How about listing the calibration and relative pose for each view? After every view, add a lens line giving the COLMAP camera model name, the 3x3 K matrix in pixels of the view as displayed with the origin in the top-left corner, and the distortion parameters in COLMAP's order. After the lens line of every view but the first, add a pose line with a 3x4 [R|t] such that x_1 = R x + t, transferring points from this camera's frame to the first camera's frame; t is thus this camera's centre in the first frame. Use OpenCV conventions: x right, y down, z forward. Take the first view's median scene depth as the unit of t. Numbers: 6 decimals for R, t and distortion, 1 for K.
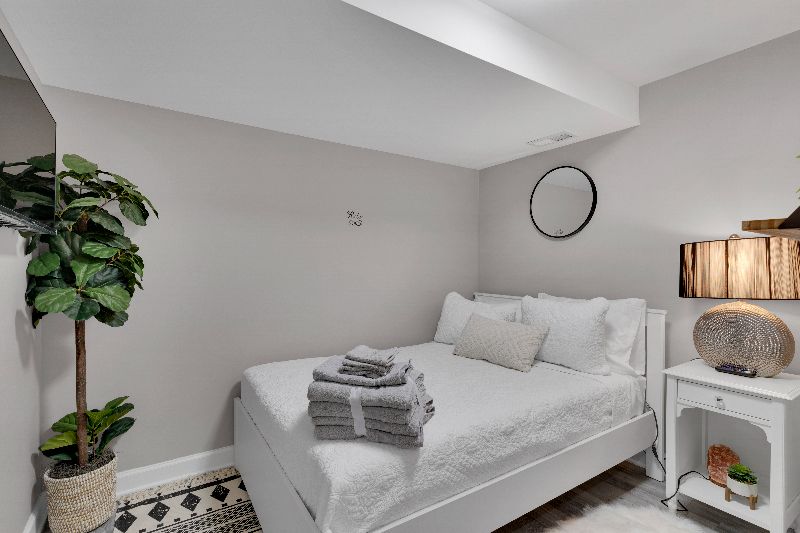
lens RADIAL K [[380.3, 0, 397.6], [0, 380.3, 266.6], [0, 0, 1]] dist [0.002098, 0.000031]
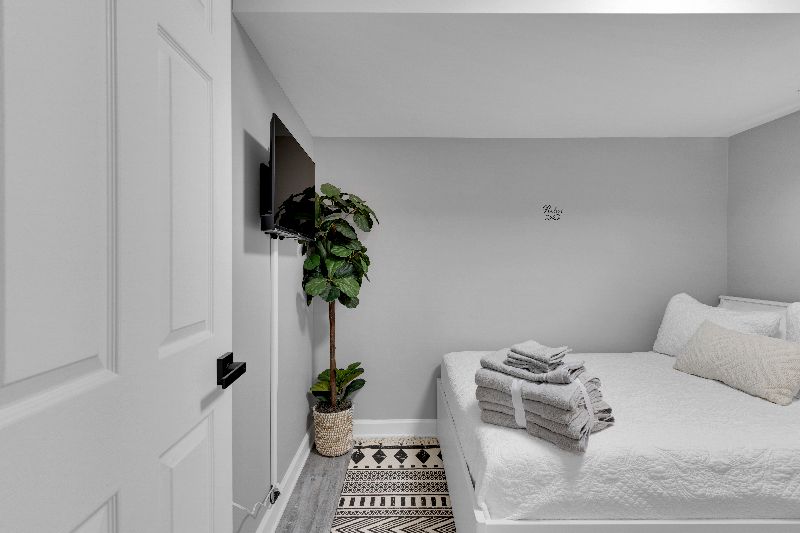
lens RADIAL K [[383.6, 0, 399.1], [0, 383.6, 261.8], [0, 0, 1]] dist [0.001616, 0.000392]
pose [[0.837898, -0.004207, -0.545810, 0.140049], [0.002357, 0.999989, -0.004088, 0.000271], [0.545821, 0.002139, 0.837899, -0.038533]]
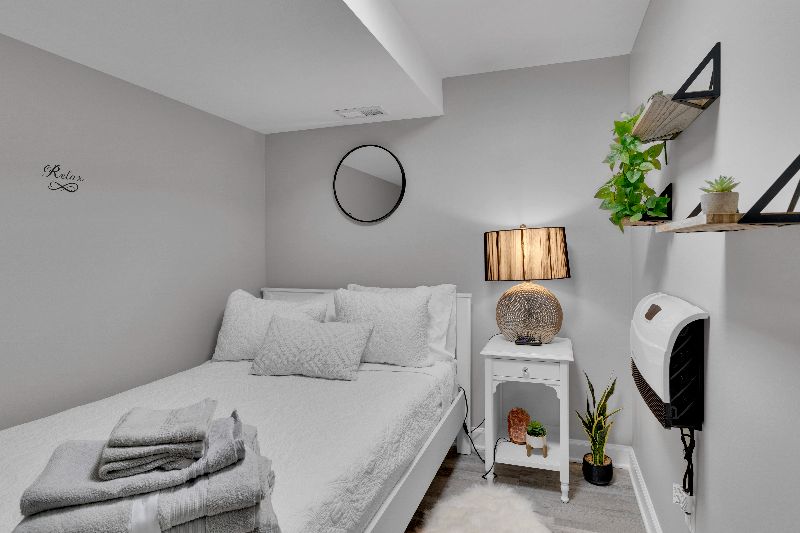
lens RADIAL K [[398.8, 0, 427.6], [0, 398.8, 251.0], [0, 0, 1]] dist [0.000187, 0.000578]
pose [[0.766349, -0.015831, 0.642229, -0.114964], [0.015442, 0.999861, 0.006221, -0.014817], [-0.642239, 0.005150, 0.766487, 0.240639]]
